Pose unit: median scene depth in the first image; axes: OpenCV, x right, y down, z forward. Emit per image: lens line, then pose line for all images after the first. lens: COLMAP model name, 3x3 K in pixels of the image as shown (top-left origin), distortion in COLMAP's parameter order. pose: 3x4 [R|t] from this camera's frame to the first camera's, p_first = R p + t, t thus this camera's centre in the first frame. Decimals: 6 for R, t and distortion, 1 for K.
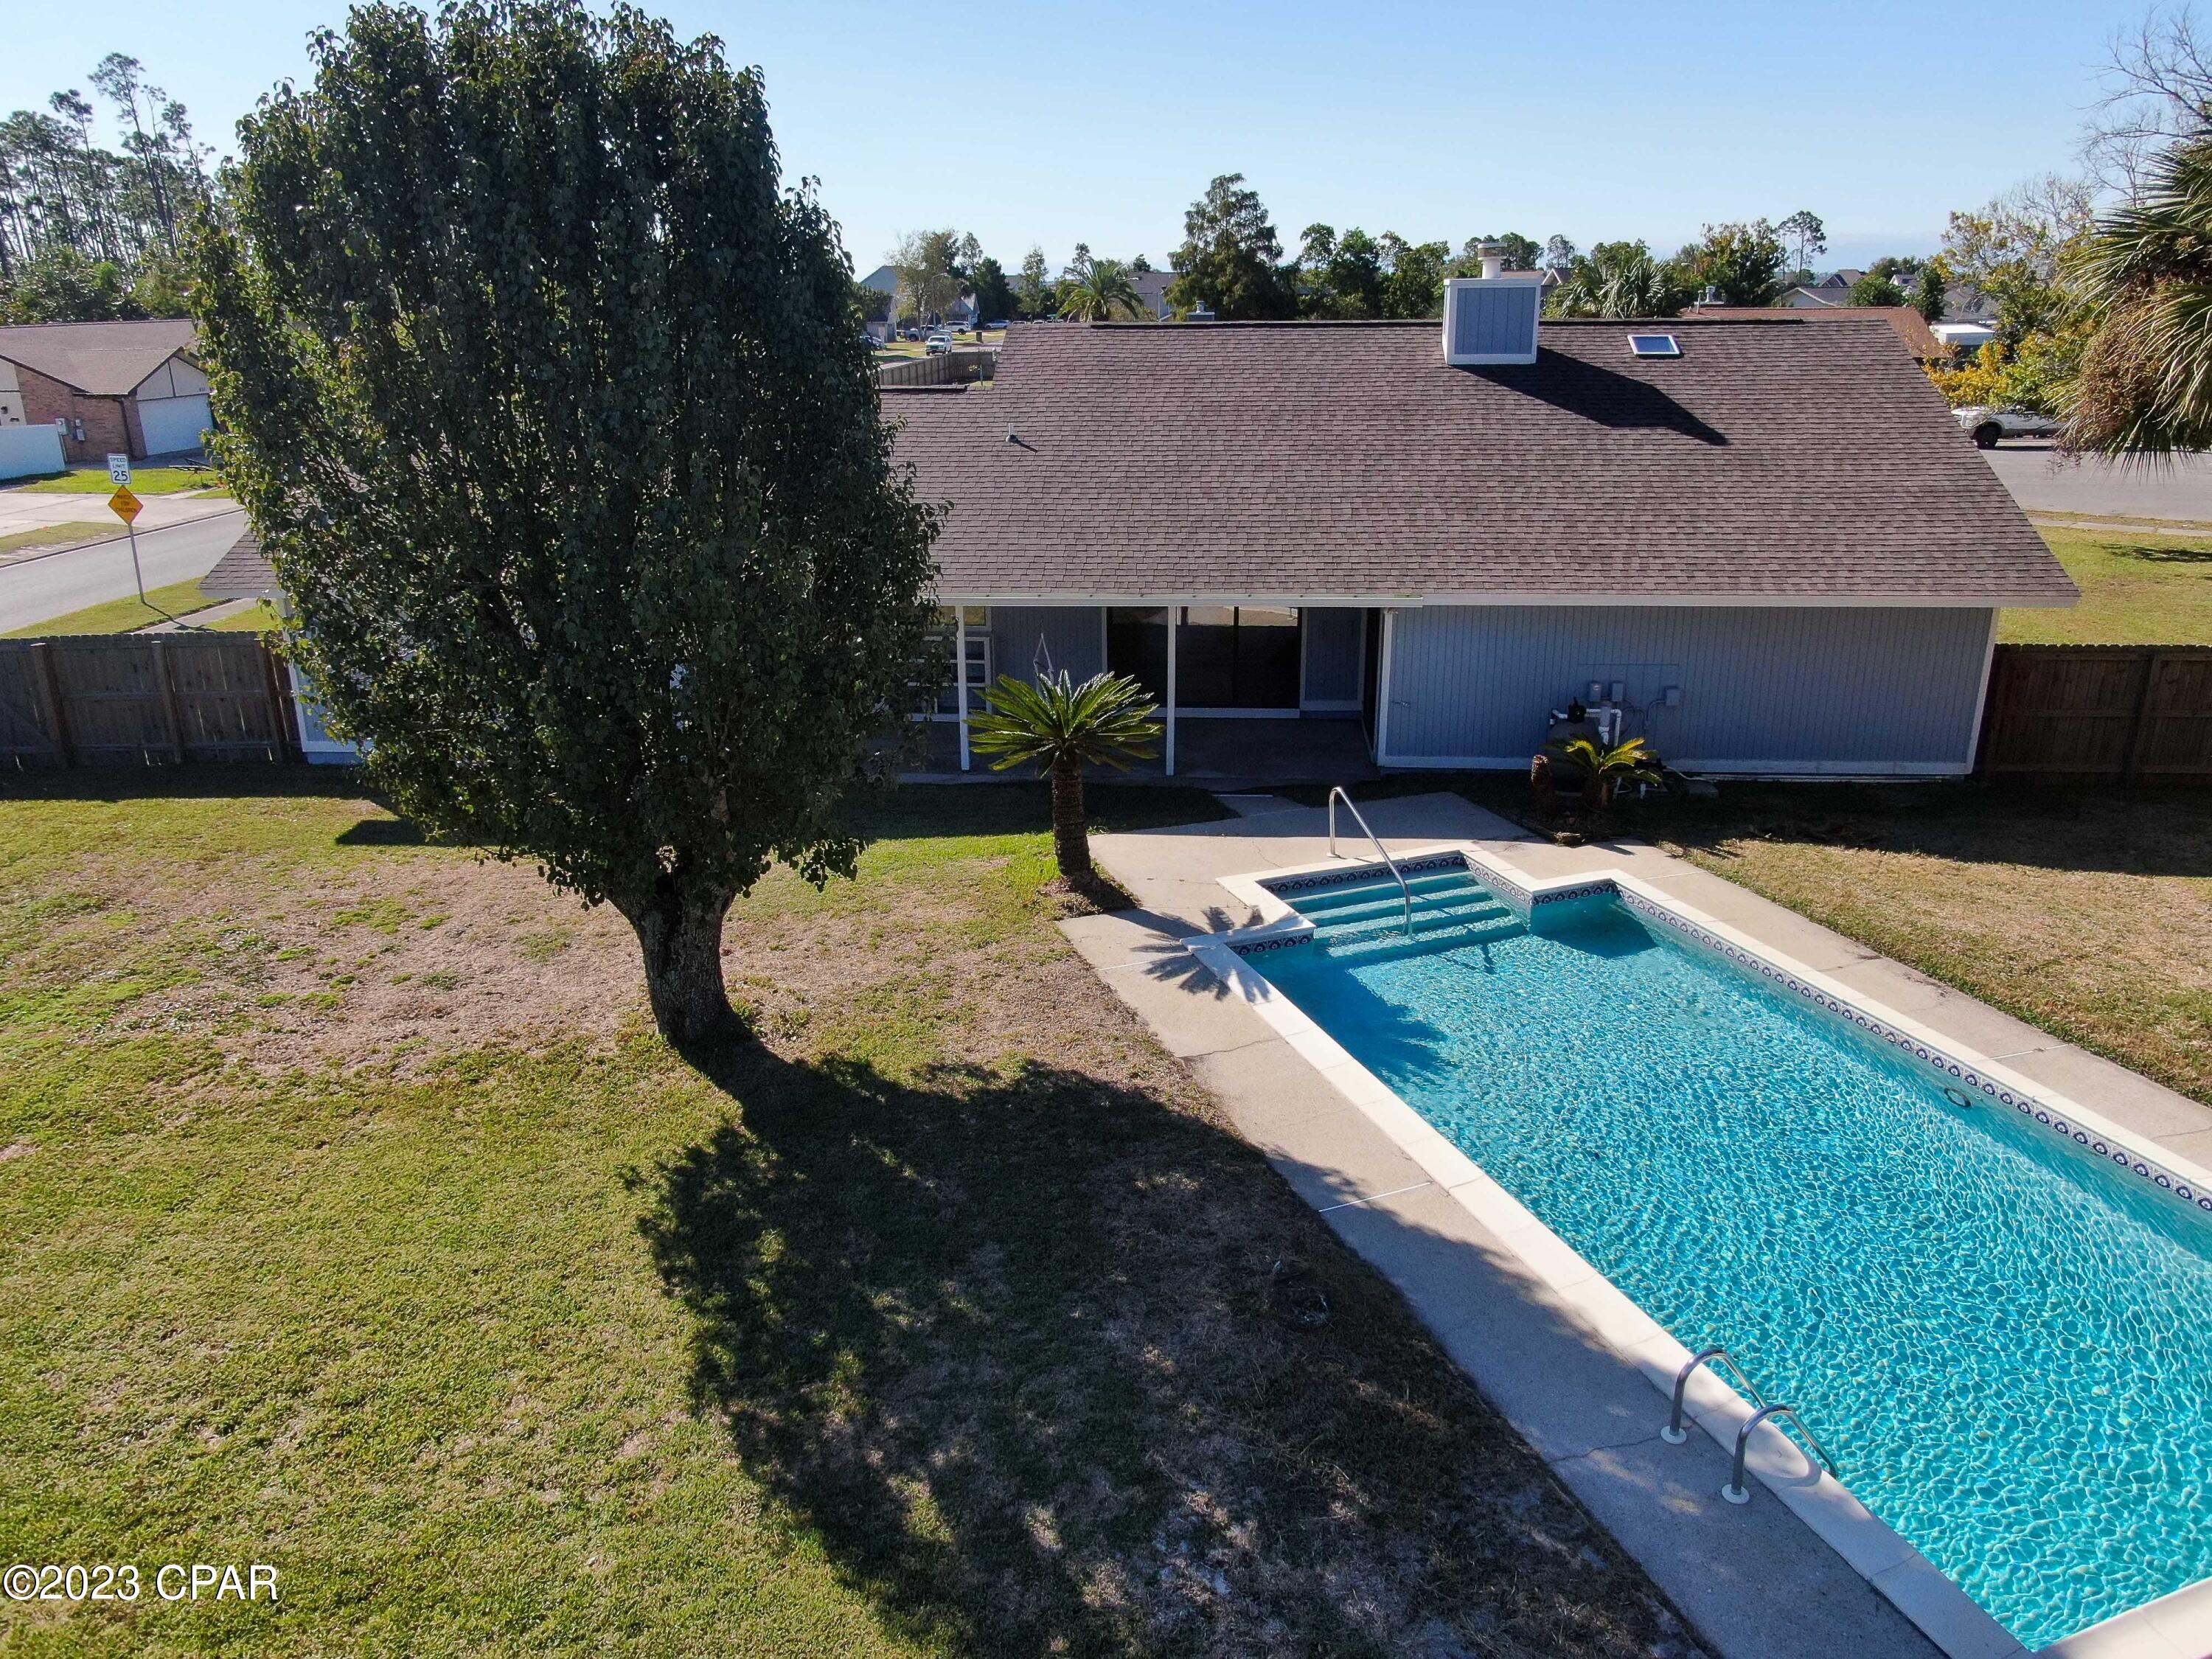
lens RADIAL K [[1586.3, 0, 1106.5], [0, 1586.3, 835.0], [0, 0, 1]] dist [-0.021854, 0.004567]
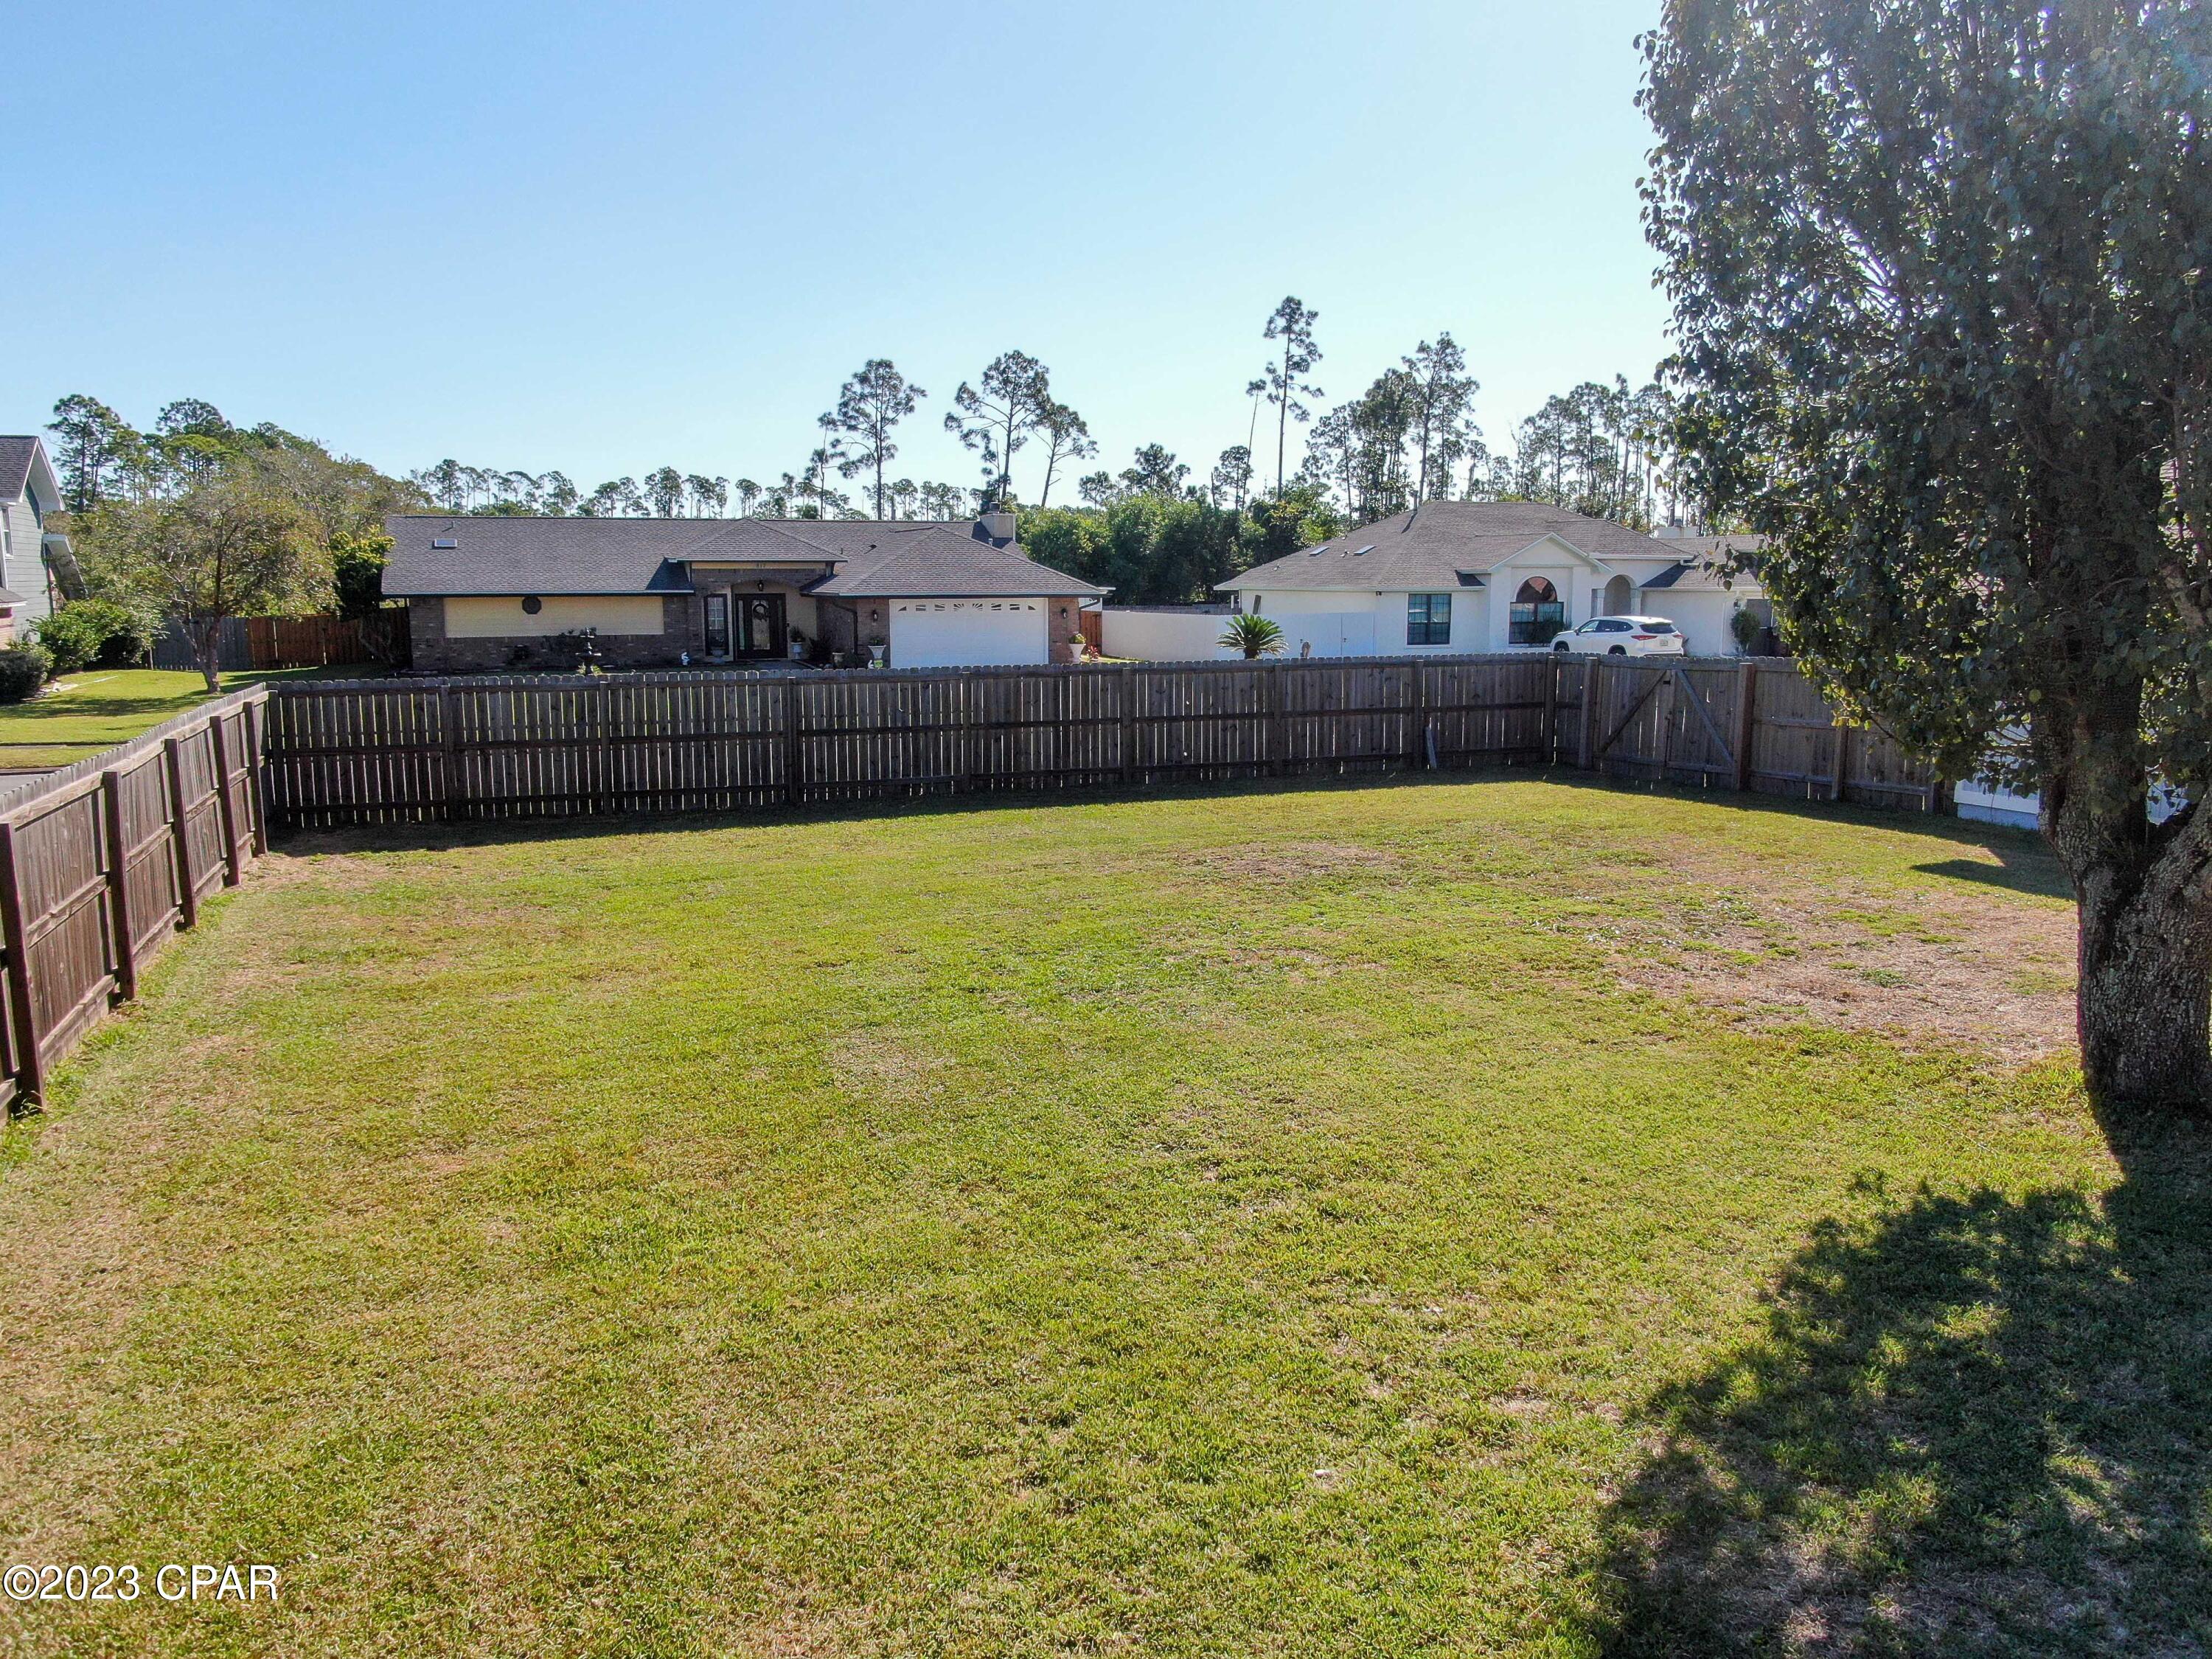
lens RADIAL K [[1586.3, 0, 1106.5], [0, 1586.3, 835.0], [0, 0, 1]] dist [-0.021854, 0.004567]
pose [[0.427967, 0.148253, -0.891552, 0.095185], [-0.294143, 0.955598, 0.017707, 0.125067], [0.854590, 0.254665, 0.452572, 0.312316]]
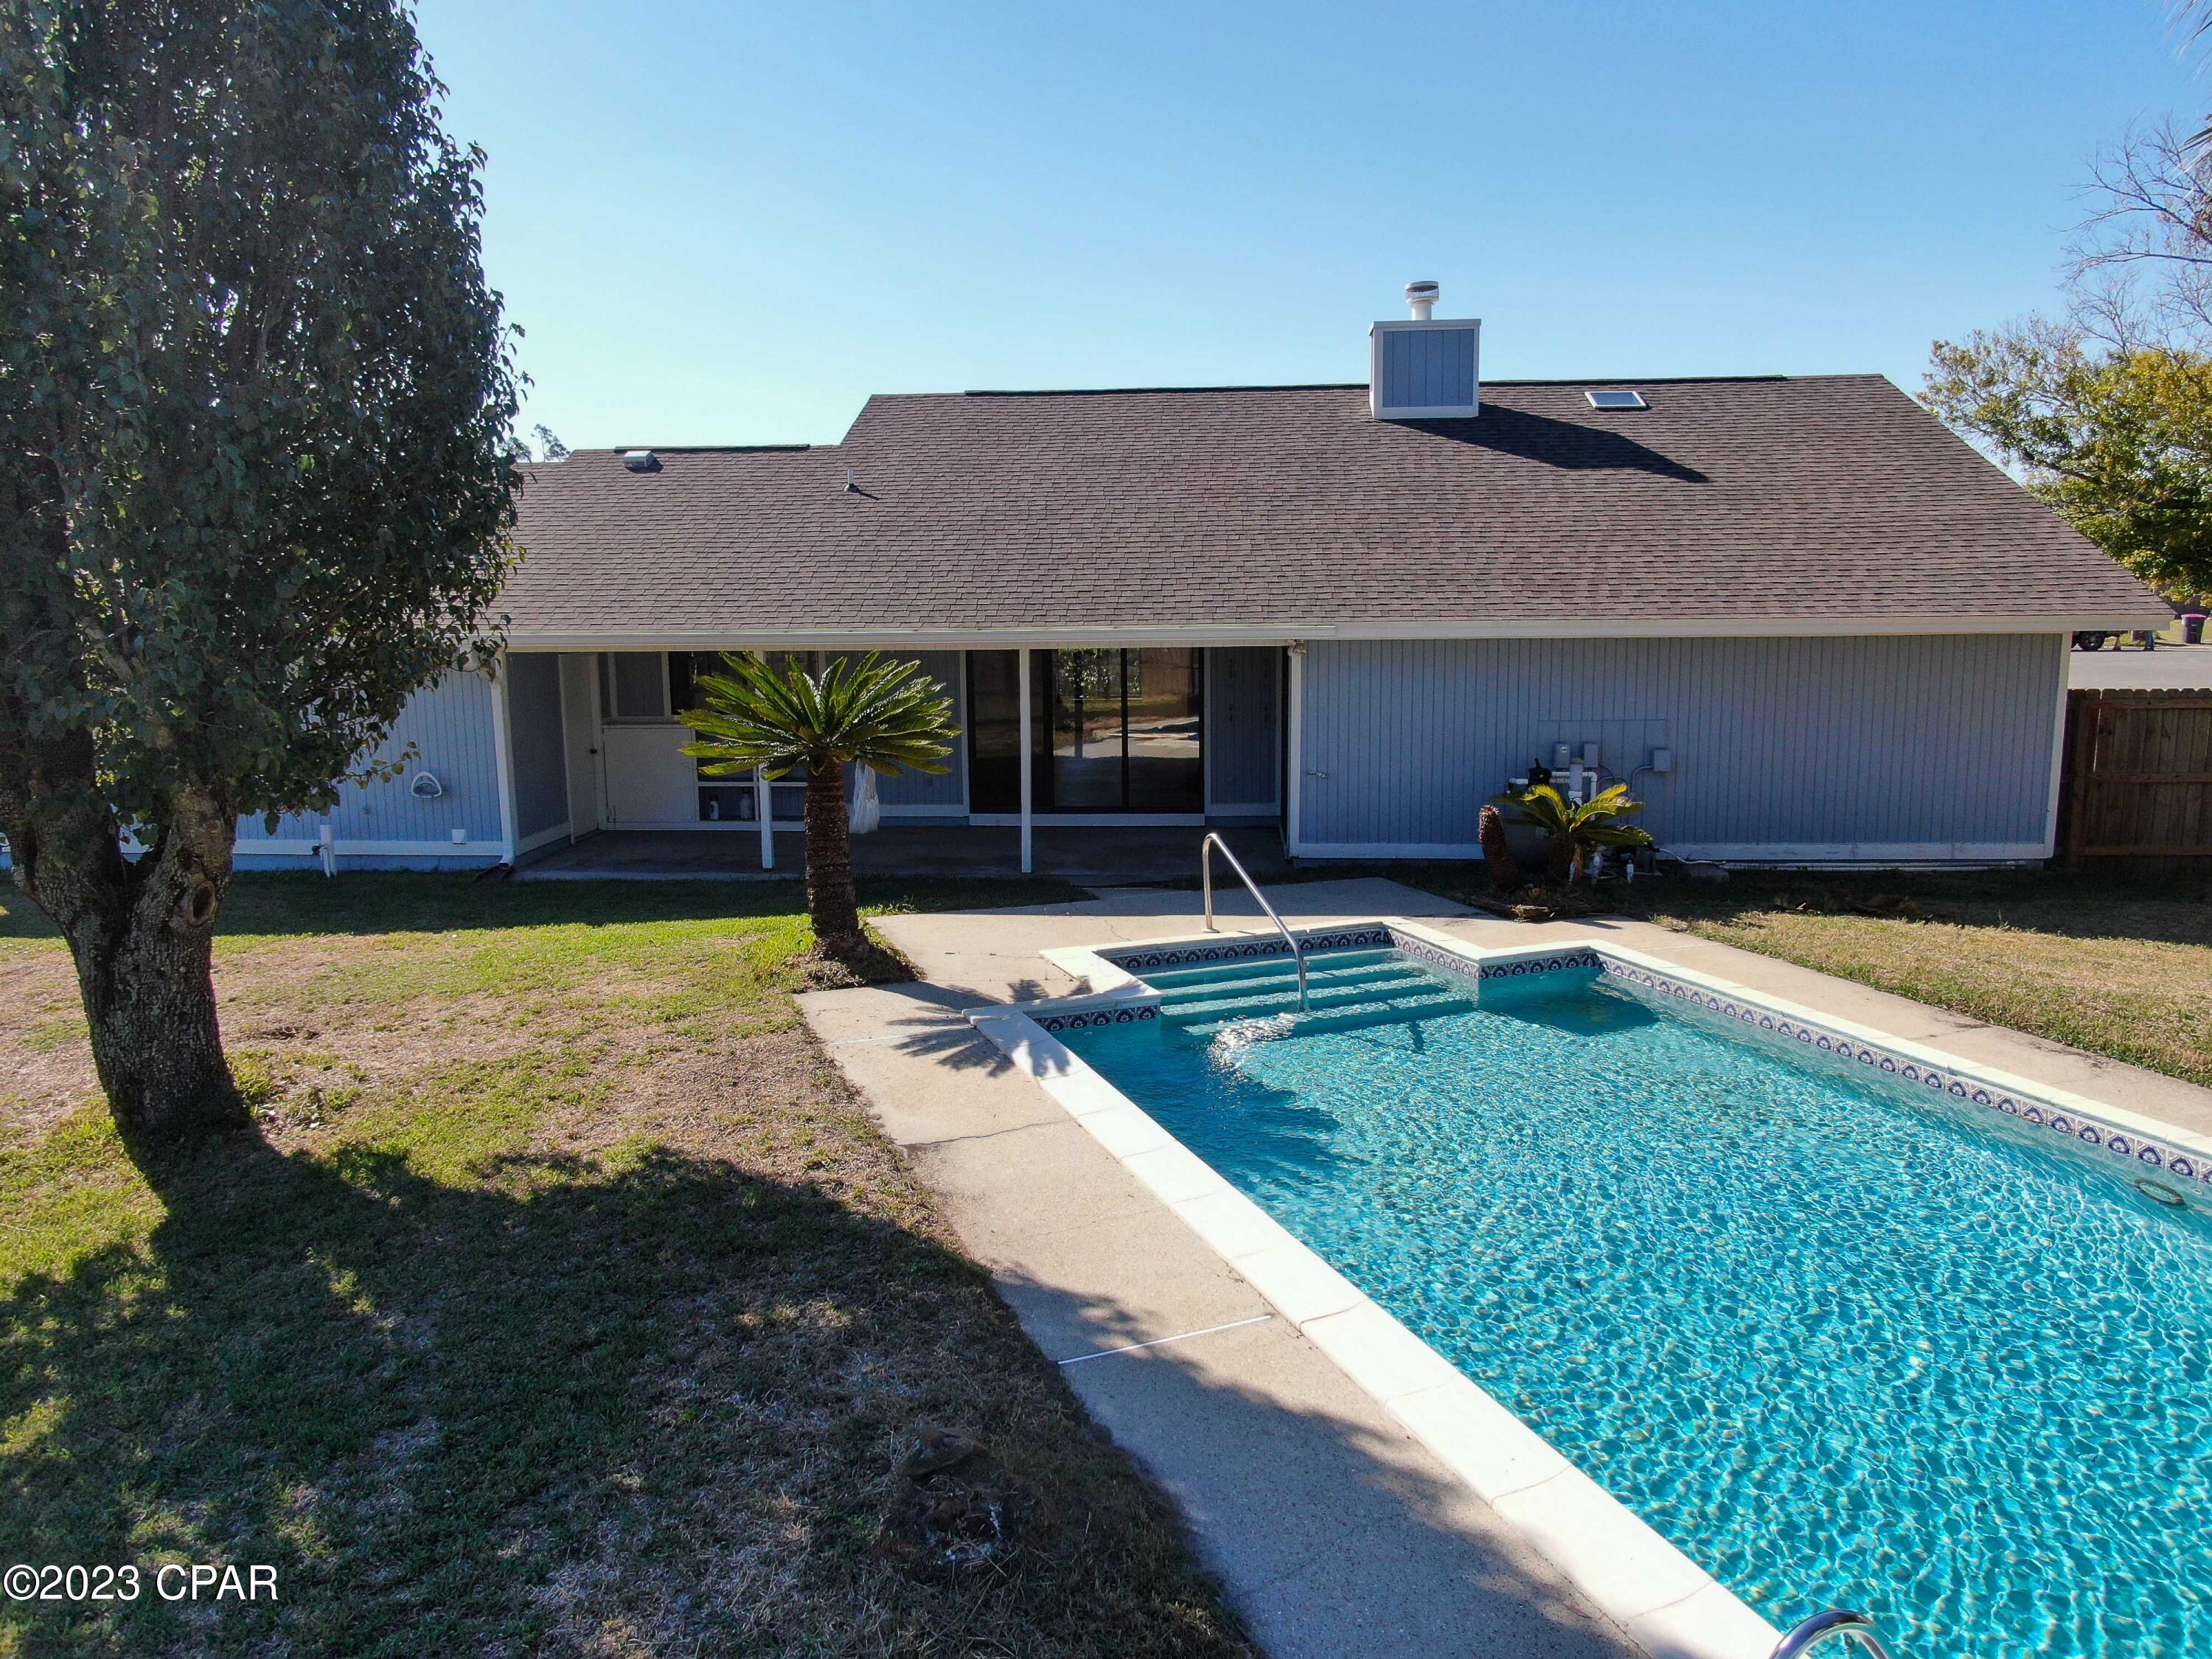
lens RADIAL K [[1586.3, 0, 1106.5], [0, 1586.3, 835.0], [0, 0, 1]] dist [-0.021854, 0.004567]
pose [[0.999994, -0.001363, 0.003044, 0.108380], [0.001867, 0.985029, -0.172379, 0.111048], [-0.002763, 0.172383, 0.985026, 0.316434]]
